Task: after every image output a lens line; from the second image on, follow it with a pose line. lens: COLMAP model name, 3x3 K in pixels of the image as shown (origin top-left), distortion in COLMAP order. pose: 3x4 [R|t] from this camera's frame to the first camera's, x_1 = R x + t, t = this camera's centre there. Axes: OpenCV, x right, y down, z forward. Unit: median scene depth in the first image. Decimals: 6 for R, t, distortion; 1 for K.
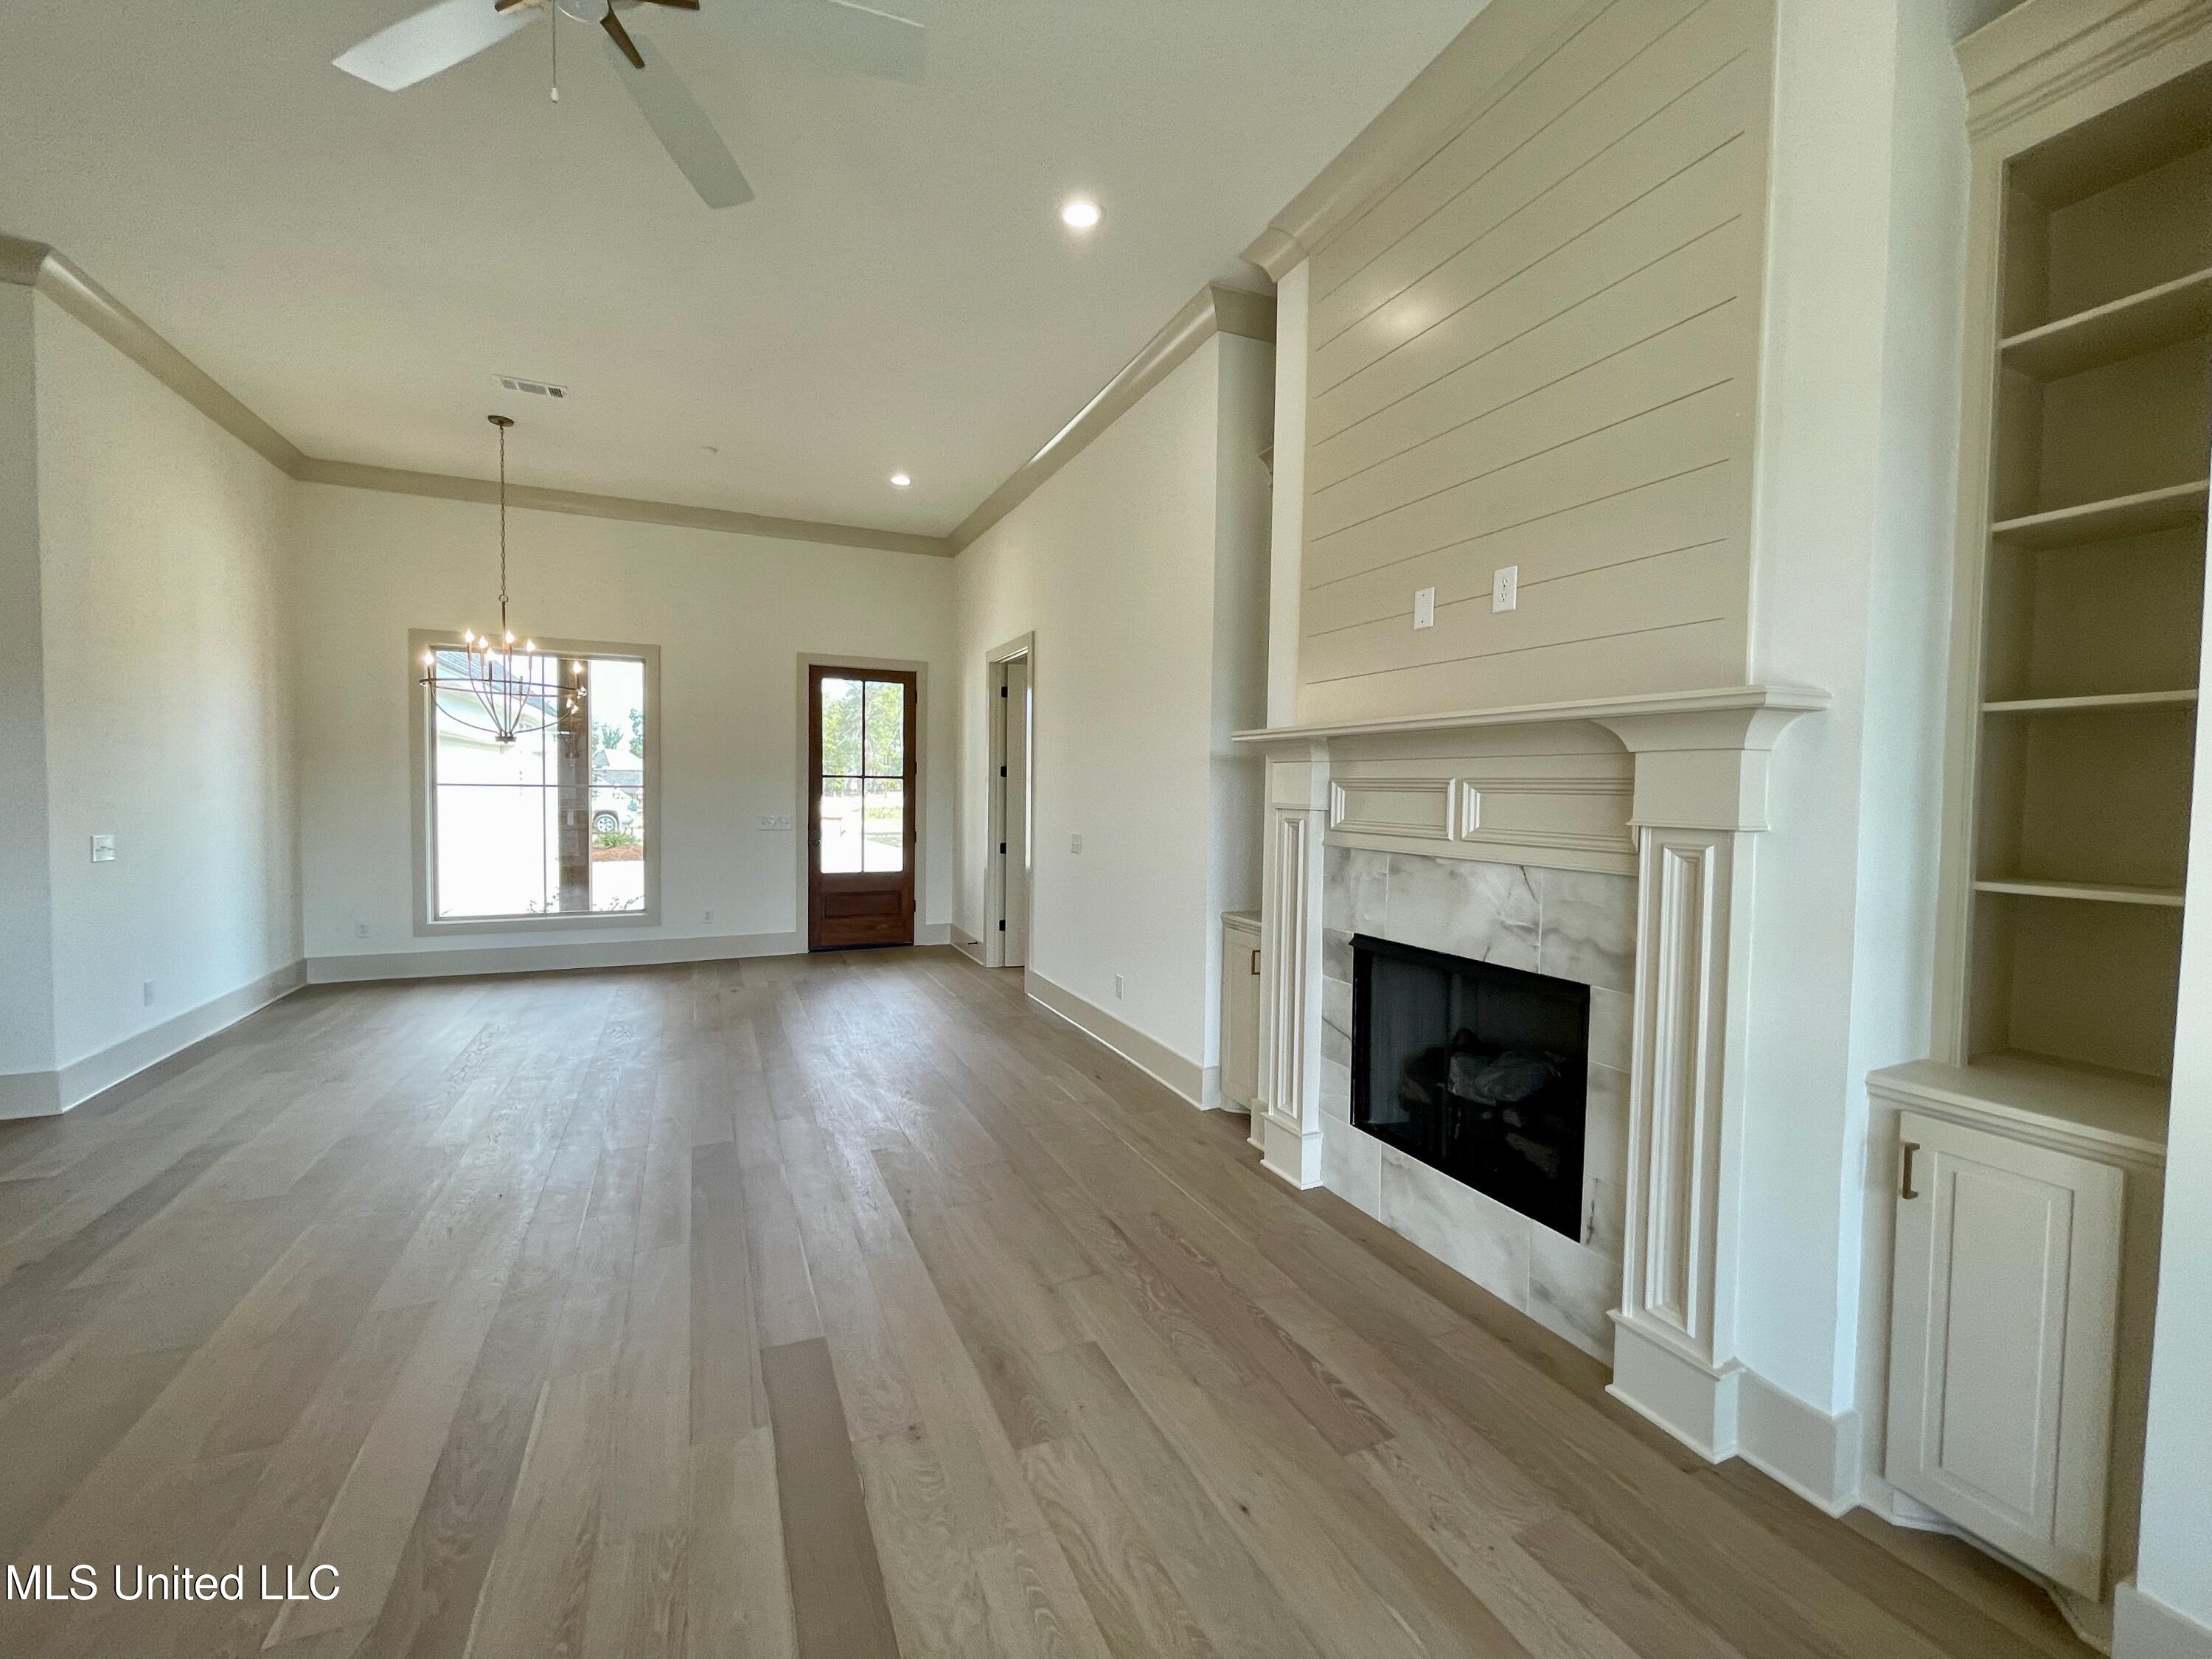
lens RADIAL K [[895.0, 0, 1093.0], [0, 895.0, 821.9], [0, 0, 1]] dist [-0.002986, 0.001623]
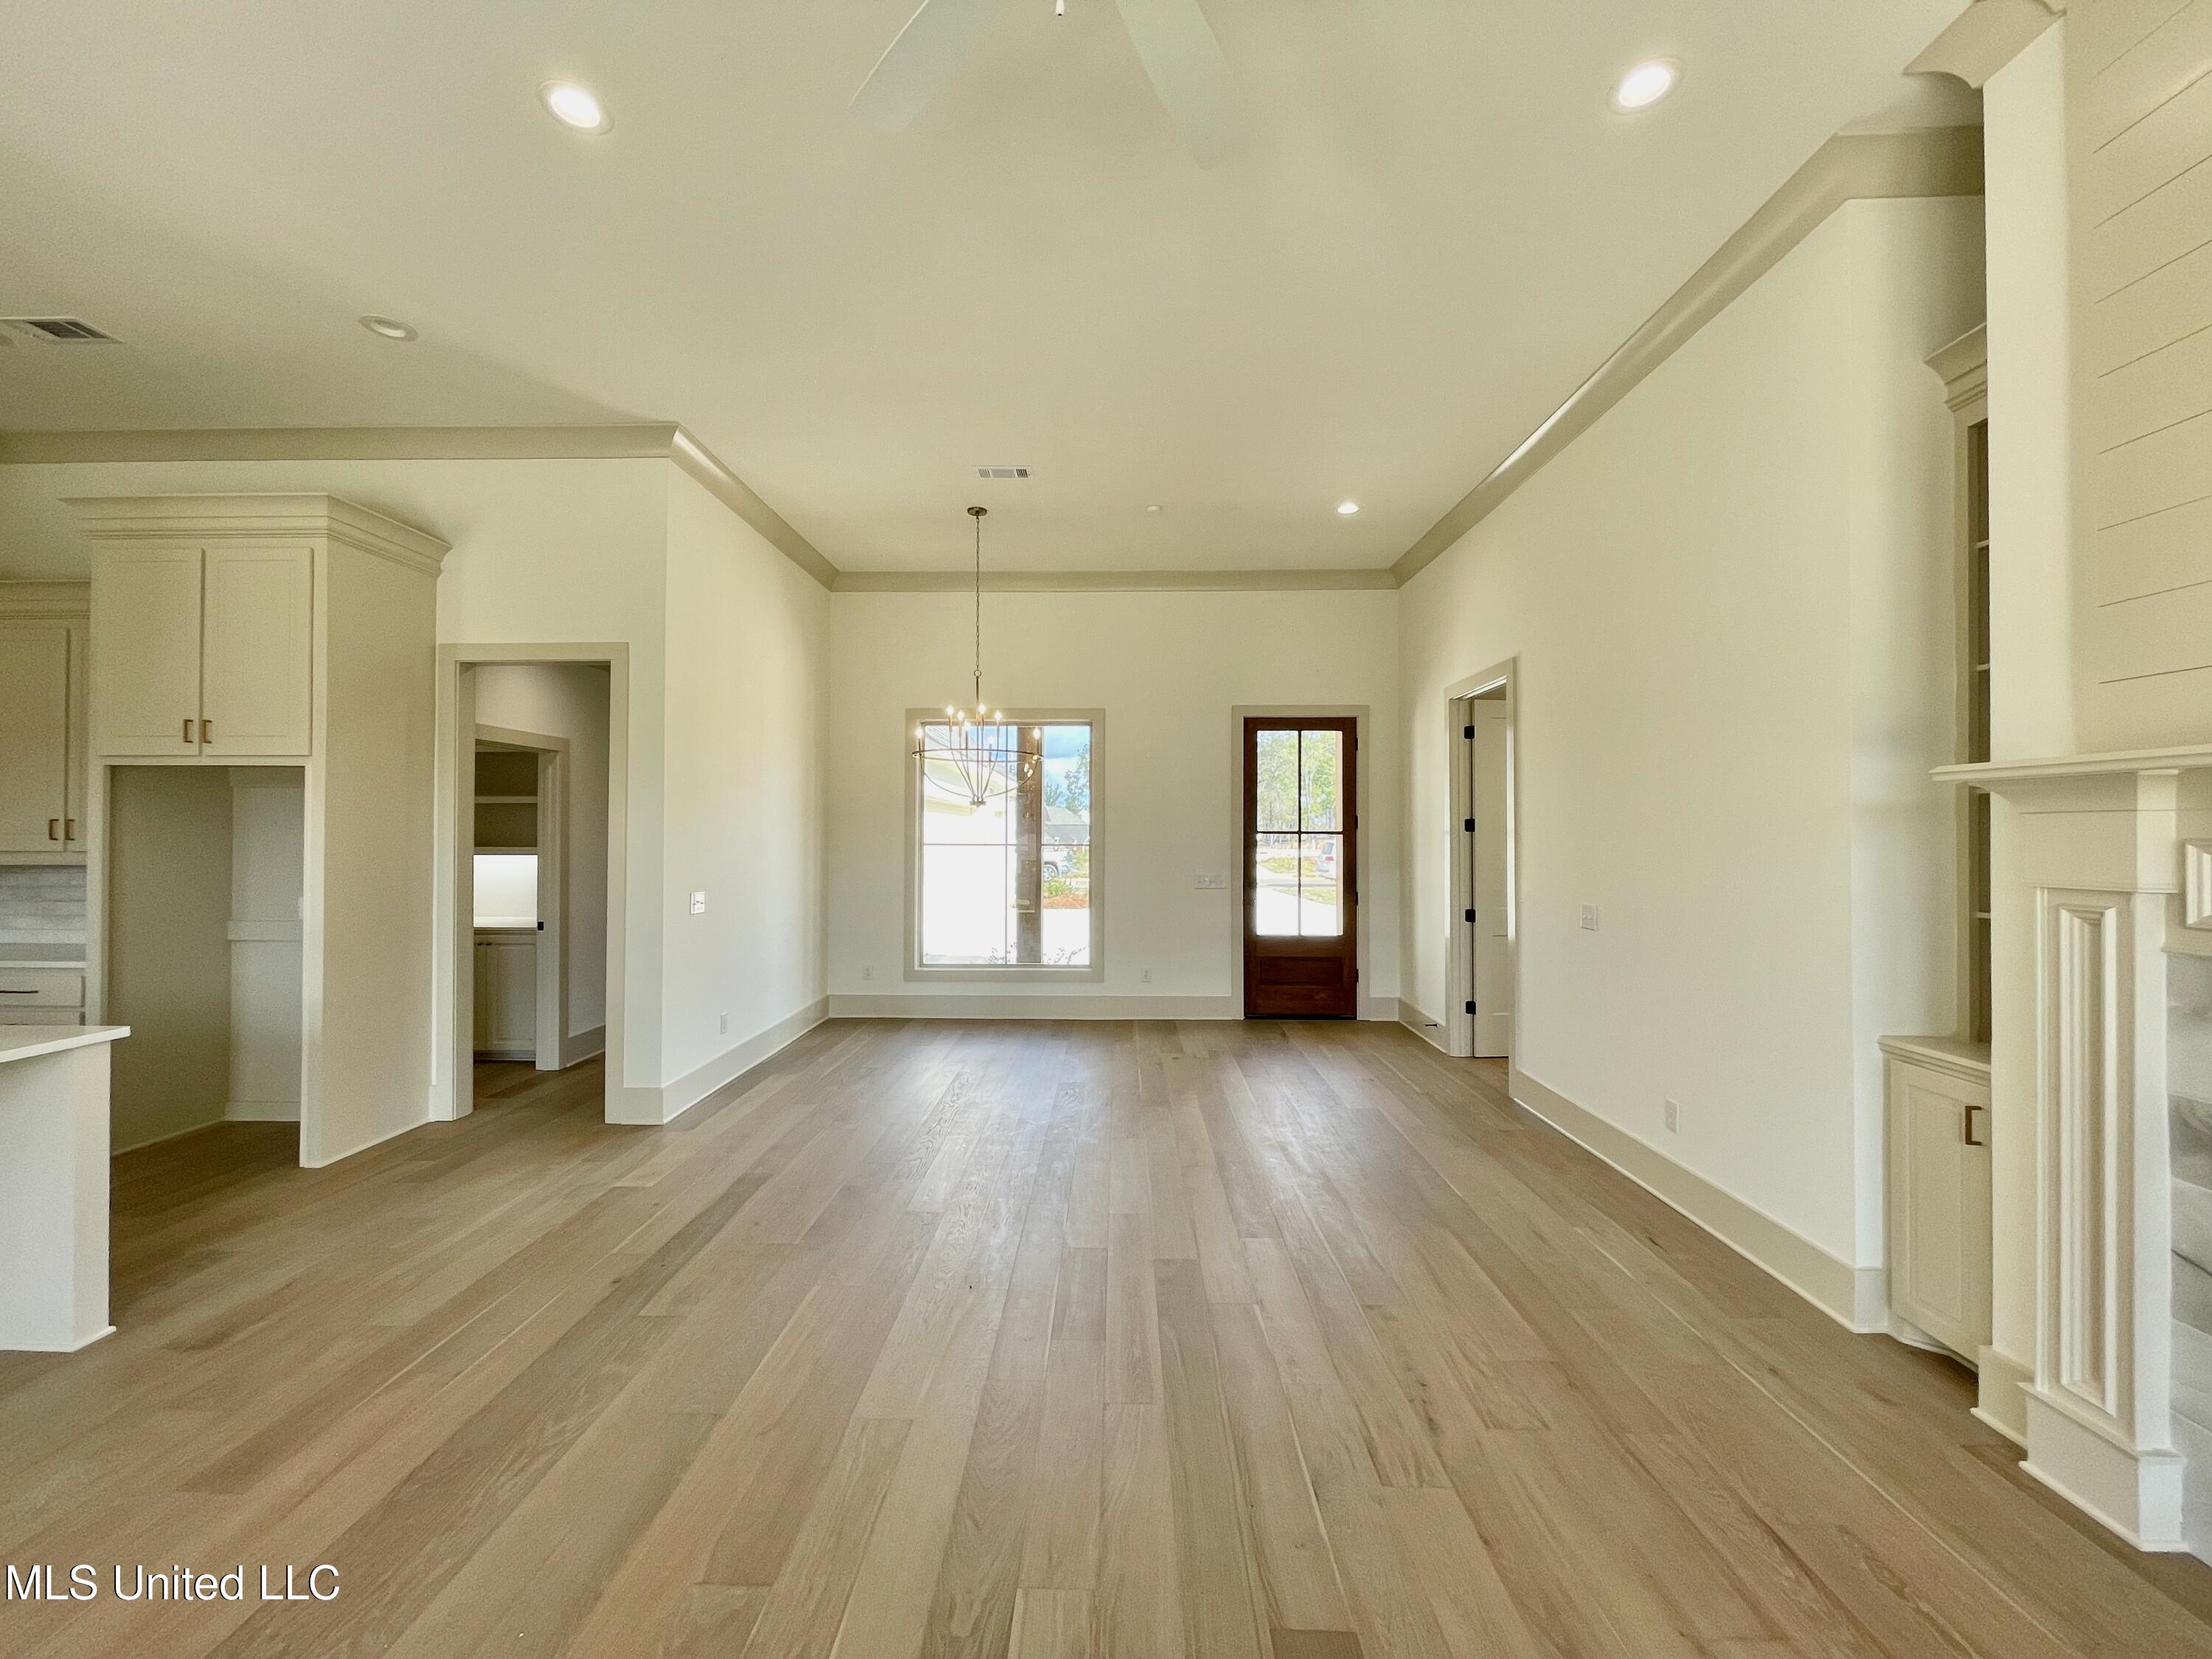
lens RADIAL K [[895.0, 0, 1094.7], [0, 895.0, 822.8], [0, 0, 1]] dist [-0.002986, 0.001623]
pose [[0.903054, -0.017437, -0.429173, -0.111967], [-0.006223, 0.998540, -0.053666, -0.020934], [0.429482, 0.051134, 0.901626, 0.152723]]
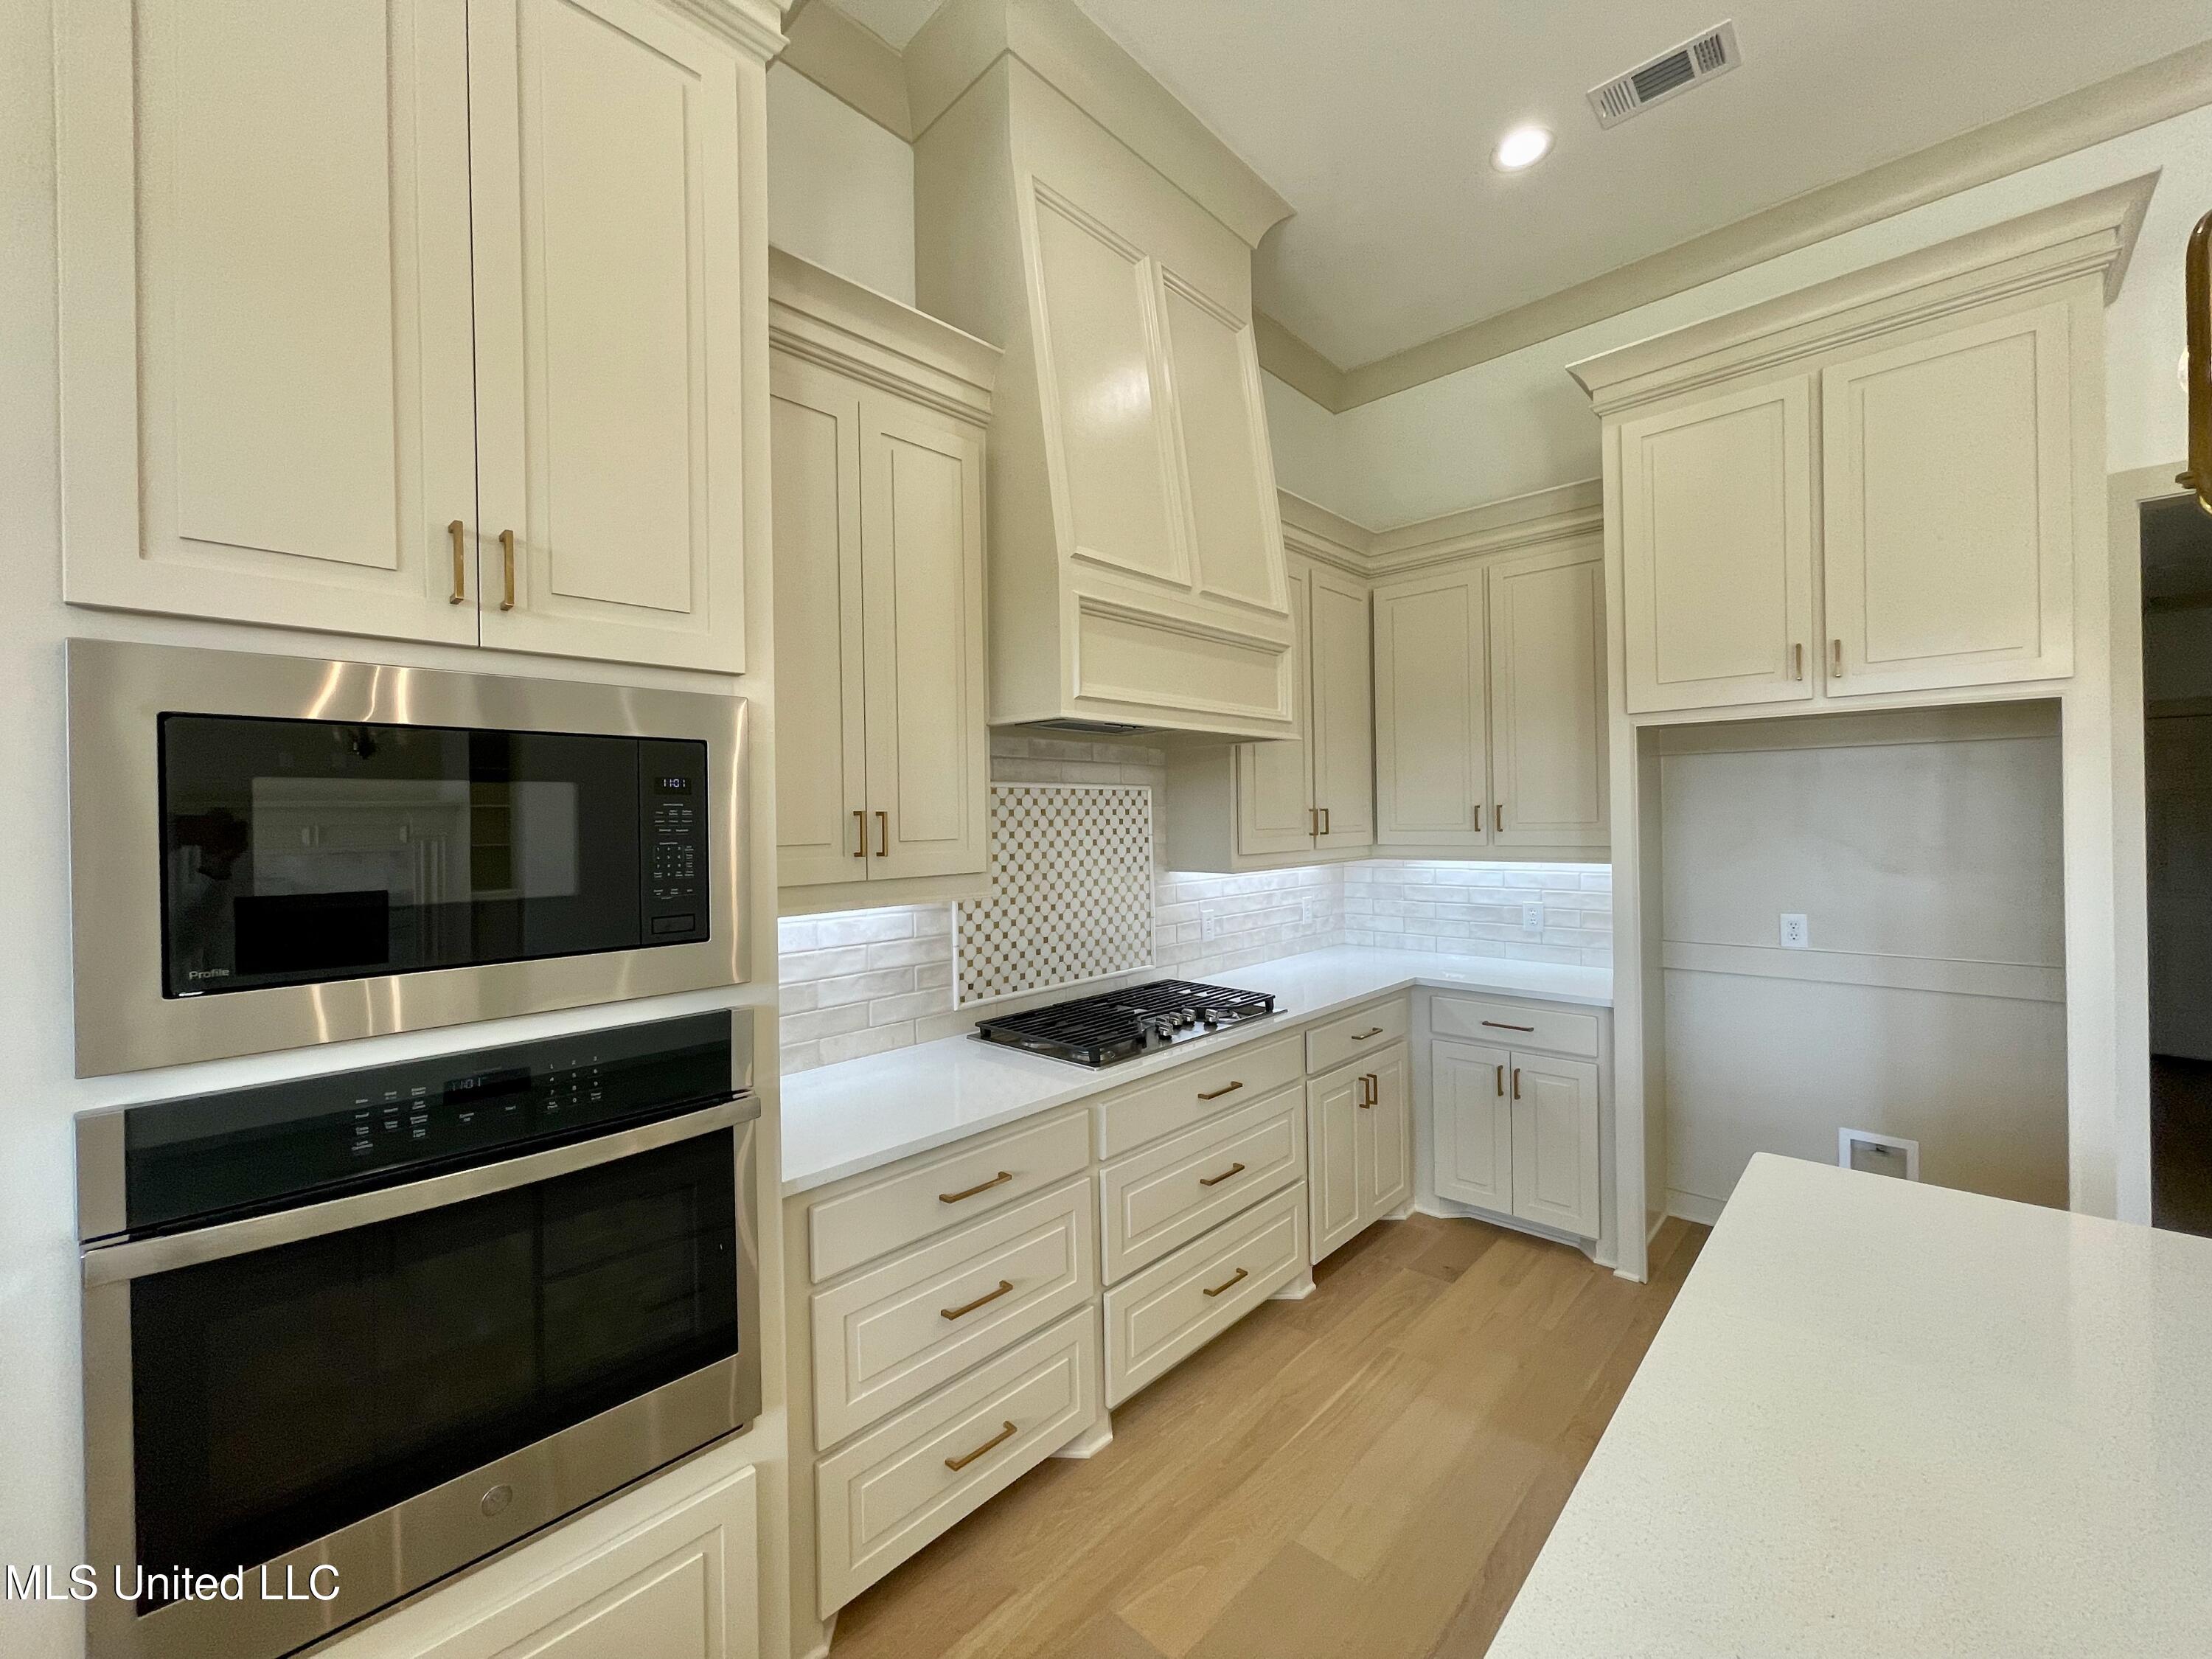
lens RADIAL K [[895.0, 0, 1093.9], [0, 895.0, 818.5], [0, 0, 1]] dist [-0.002986, 0.001623]
pose [[0.385254, -0.018324, -0.922629, -1.220781], [-0.014411, 0.999561, -0.025870, -0.037264], [0.922698, 0.023262, 0.384821, -0.136780]]
